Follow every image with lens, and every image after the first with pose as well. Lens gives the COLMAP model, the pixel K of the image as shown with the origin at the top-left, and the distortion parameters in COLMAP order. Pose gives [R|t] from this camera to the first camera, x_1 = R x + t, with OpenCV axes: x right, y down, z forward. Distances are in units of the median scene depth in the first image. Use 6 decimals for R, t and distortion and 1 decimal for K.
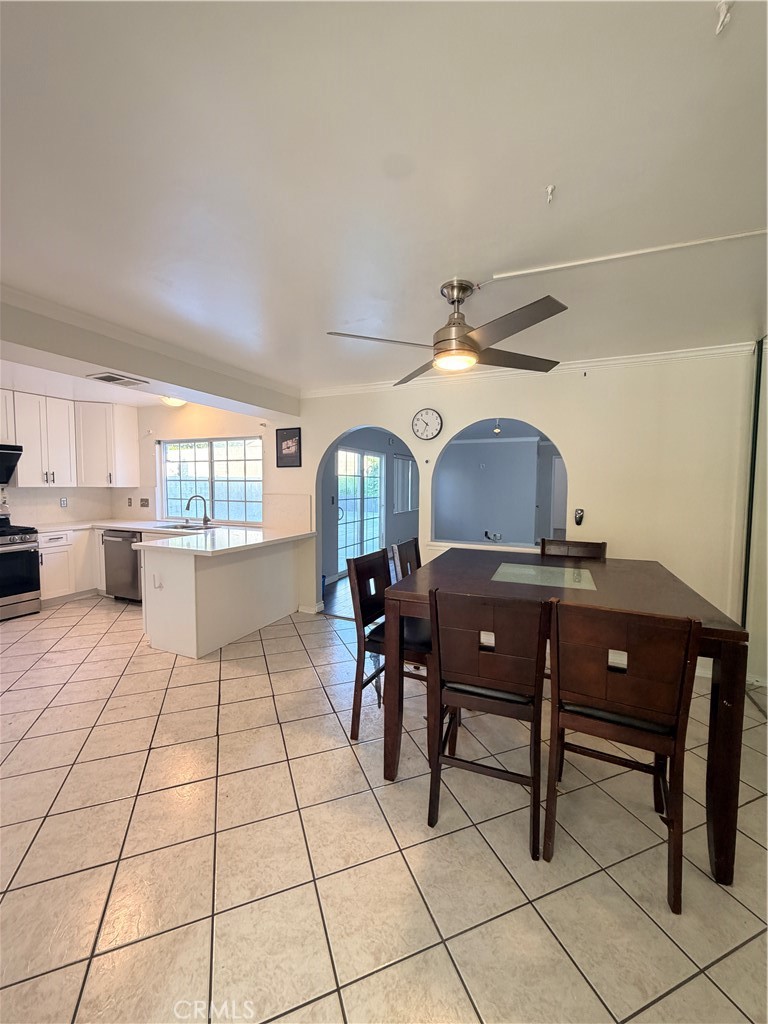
lens RADIAL K [[404.3, 0, 377.1], [0, 404.3, 501.9], [0, 0, 1]] dist [-0.000950, 0.000678]
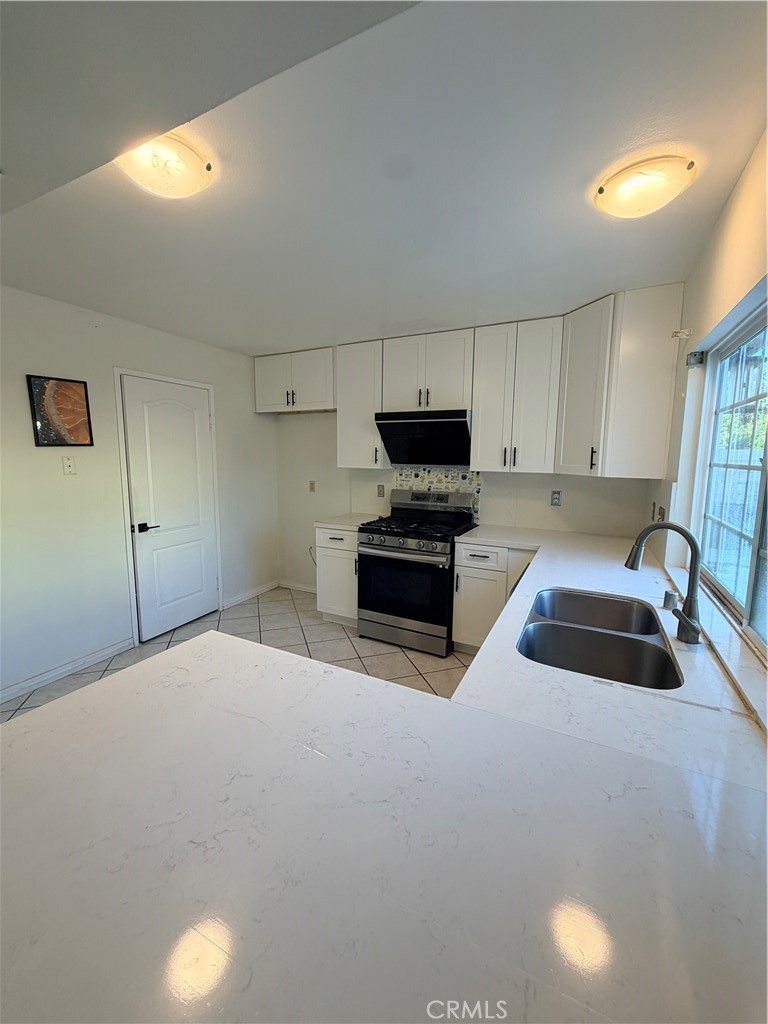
lens RADIAL K [[404.3, 0, 388.8], [0, 404.3, 511.4], [0, 0, 1]] dist [-0.000950, 0.000678]
pose [[-0.050162, 0.134565, -0.989634, -0.170062], [-0.058409, 0.988791, 0.137411, -0.051092], [0.997032, 0.064696, -0.041740, 0.827263]]
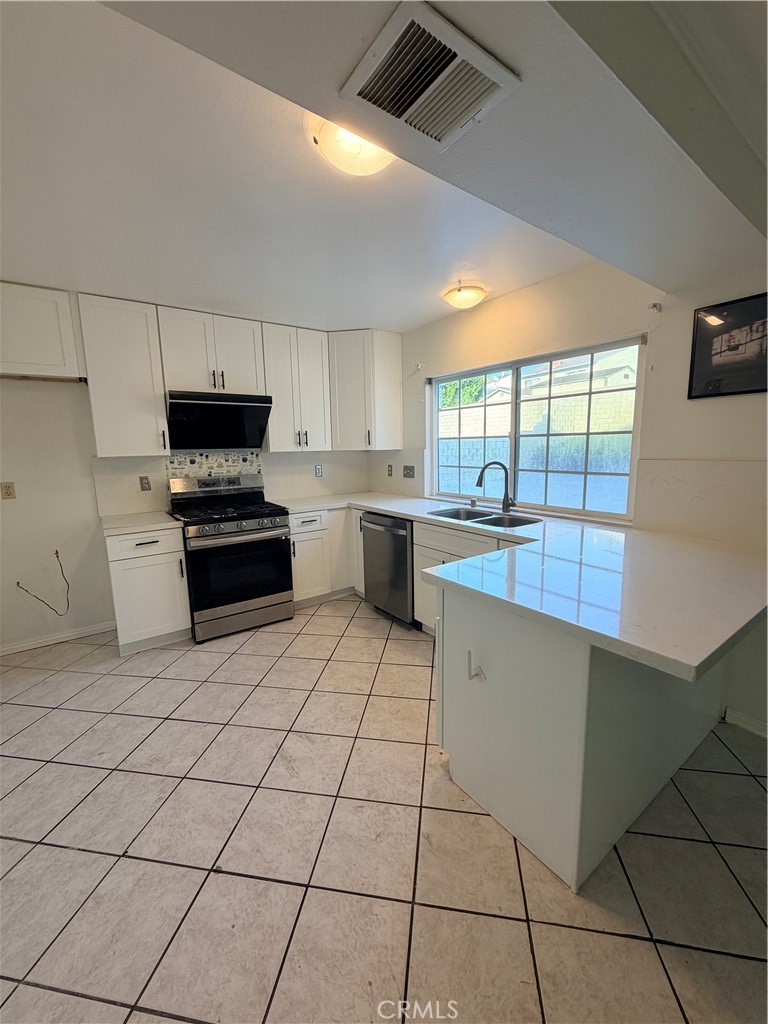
lens RADIAL K [[404.3, 0, 375.1], [0, 404.3, 512.0], [0, 0, 1]] dist [-0.000950, 0.000678]
pose [[0.855509, 0.061984, -0.514064, -0.288639], [-0.000027, 0.992814, 0.119664, -0.014190], [0.517787, -0.102359, 0.849364, 0.403600]]
